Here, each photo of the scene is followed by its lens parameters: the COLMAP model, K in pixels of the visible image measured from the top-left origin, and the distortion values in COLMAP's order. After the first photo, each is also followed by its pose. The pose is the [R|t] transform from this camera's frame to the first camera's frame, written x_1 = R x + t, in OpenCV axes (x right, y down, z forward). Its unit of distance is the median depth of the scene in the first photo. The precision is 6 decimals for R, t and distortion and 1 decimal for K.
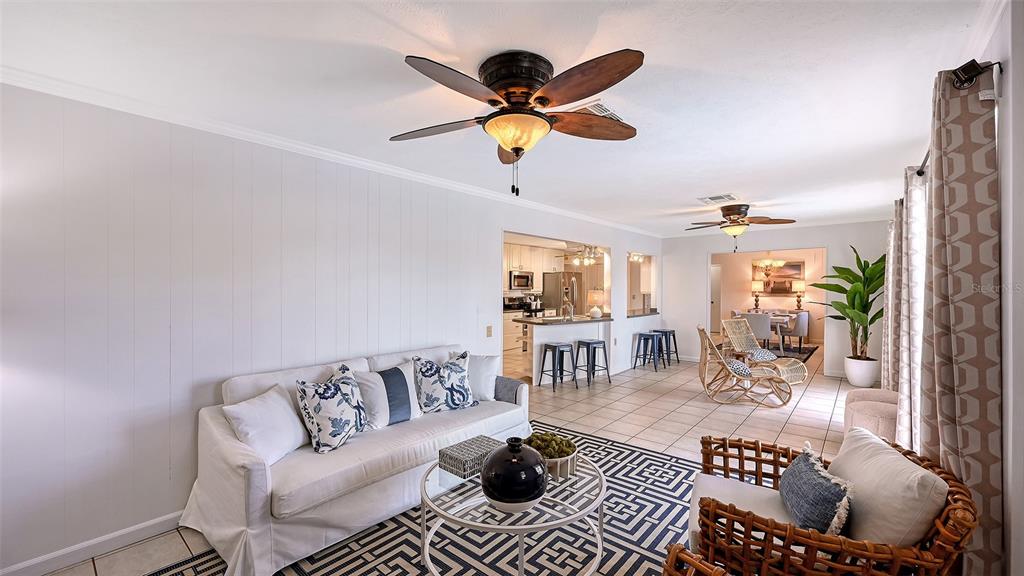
lens RADIAL K [[412.5, 0, 514.7], [0, 412.5, 291.7], [0, 0, 1]] dist [-0.000760, -0.000180]
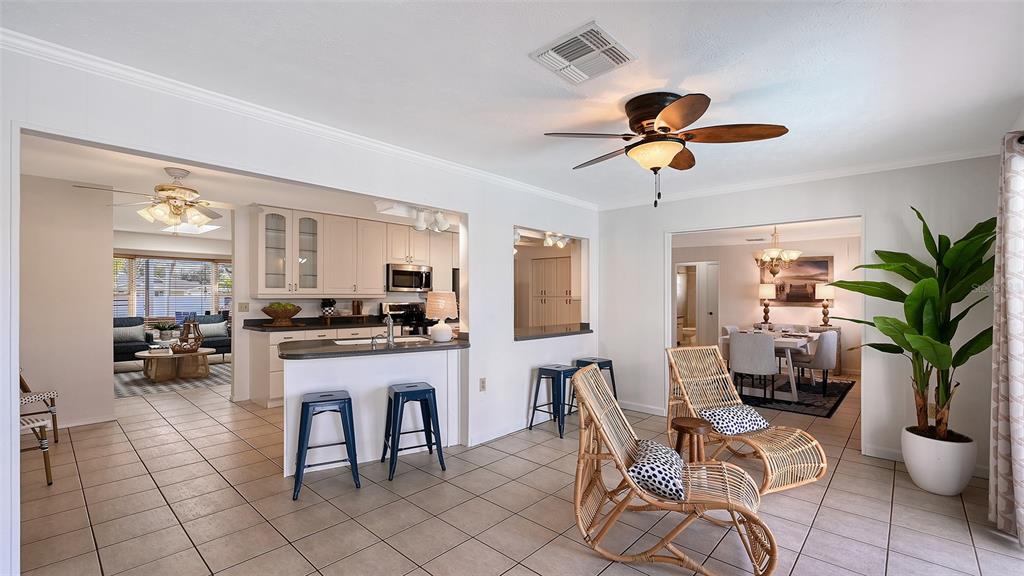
lens RADIAL K [[432.1, 0, 534.6], [0, 432.1, 286.8], [0, 0, 1]] dist [0.000000, 0.000178]
pose [[0.999924, 0.009717, -0.007560, 0.313218], [-0.009922, 0.999573, -0.027474, 0.004951], [0.007290, 0.027547, 0.999594, 0.410773]]
